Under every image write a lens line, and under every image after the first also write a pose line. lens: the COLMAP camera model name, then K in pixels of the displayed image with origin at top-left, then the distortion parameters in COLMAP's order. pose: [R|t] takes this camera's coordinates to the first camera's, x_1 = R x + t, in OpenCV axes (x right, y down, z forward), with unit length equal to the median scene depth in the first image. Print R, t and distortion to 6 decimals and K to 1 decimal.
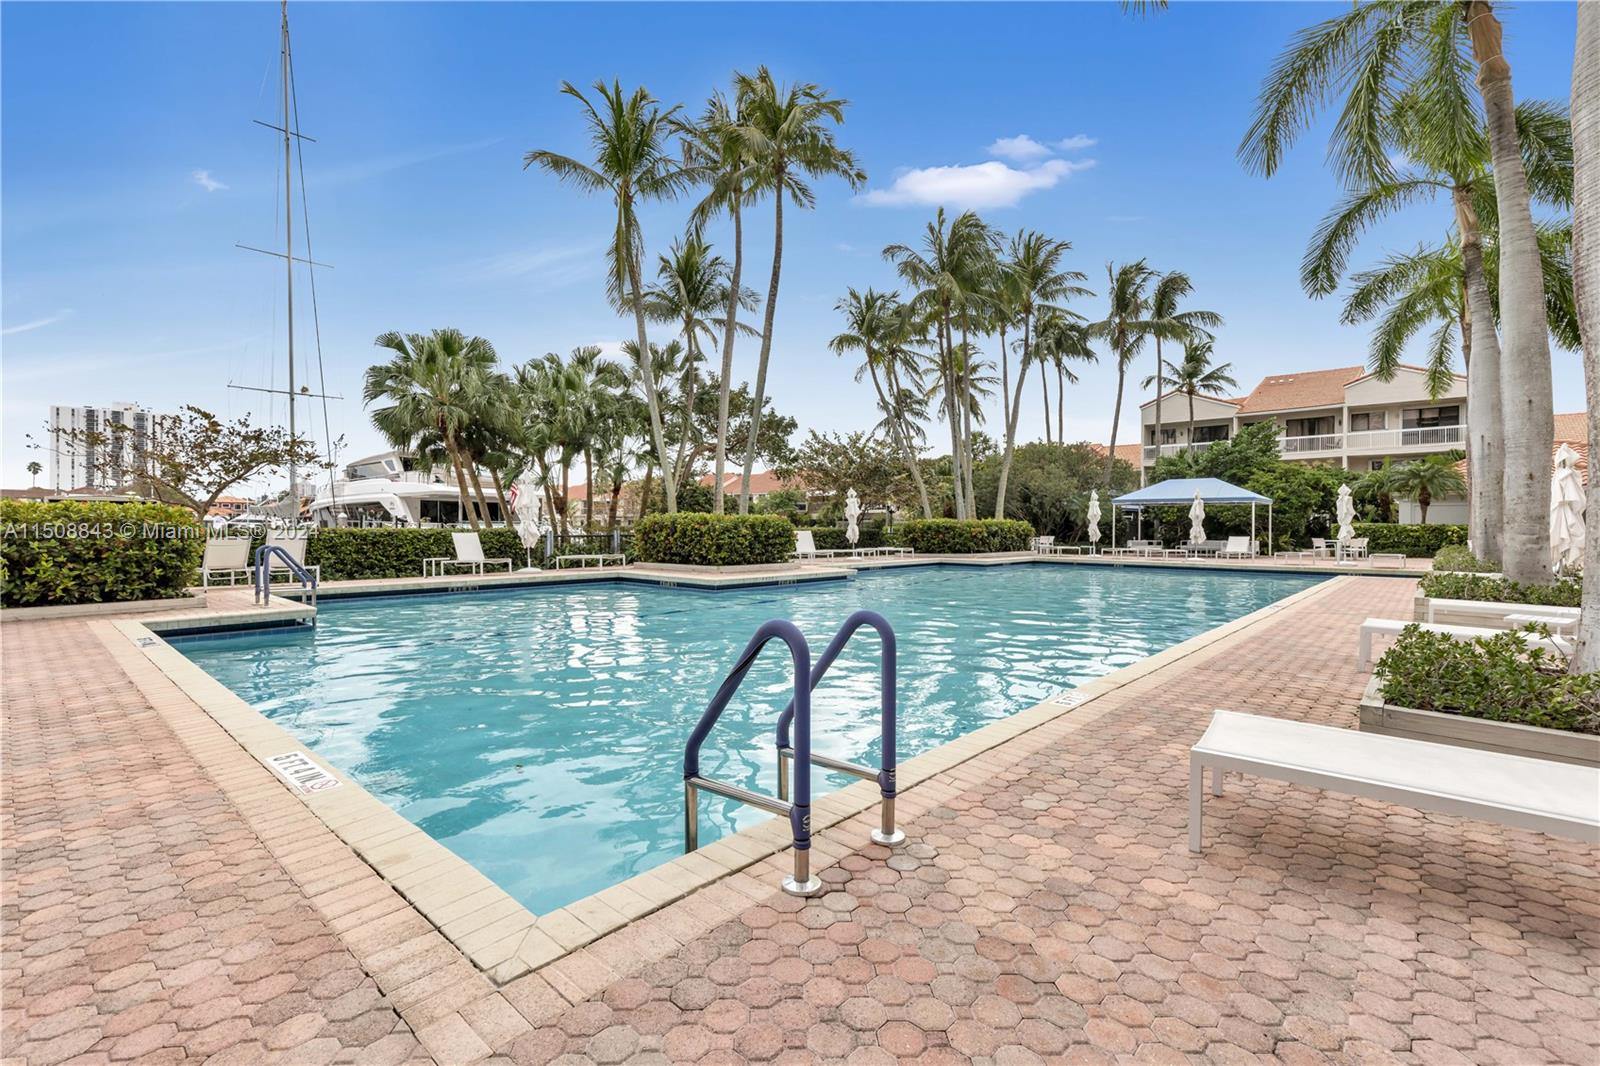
lens RADIAL K [[722.8, 0, 800.0], [0, 722.8, 533.0], [0, 0, 1]] dist [-0.001225, -0.000194]
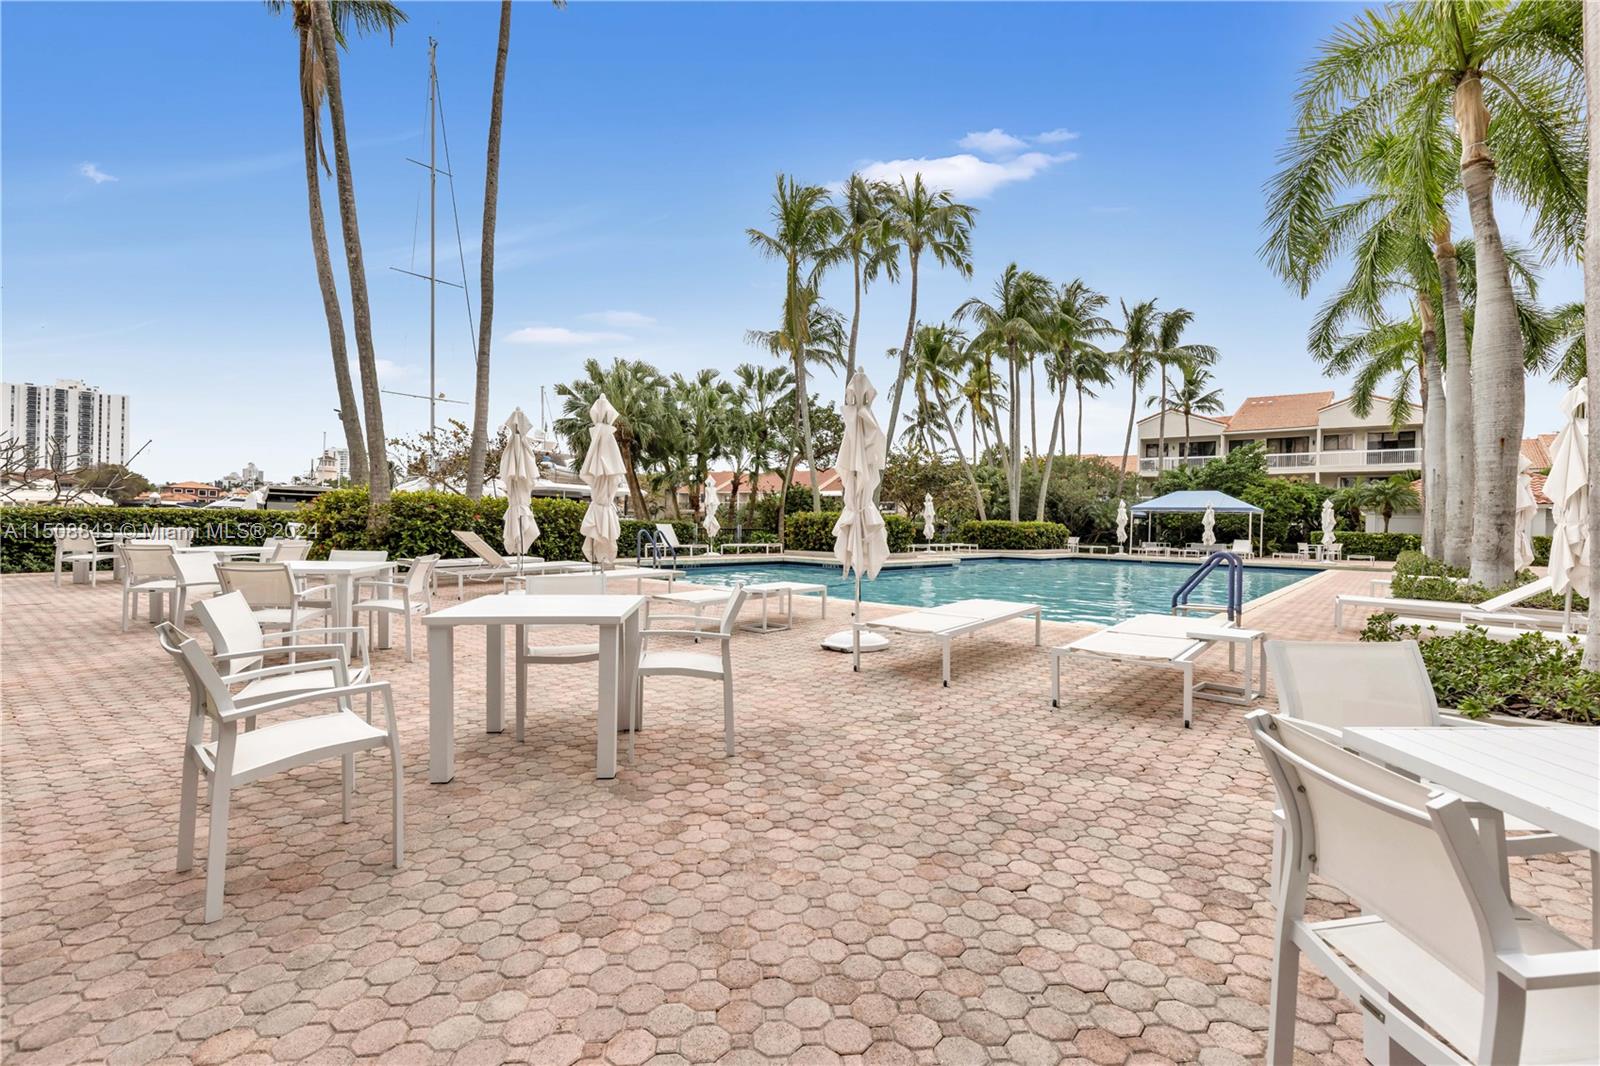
lens RADIAL K [[736.1, 0, 800.0], [0, 736.1, 533.0], [0, 0, 1]] dist [-0.001857, -0.000074]
pose [[0.998722, 0.019879, 0.046462, -0.163041], [-0.019936, 0.999801, 0.000770, 0.005811], [-0.046437, -0.001696, 0.998920, -0.172640]]
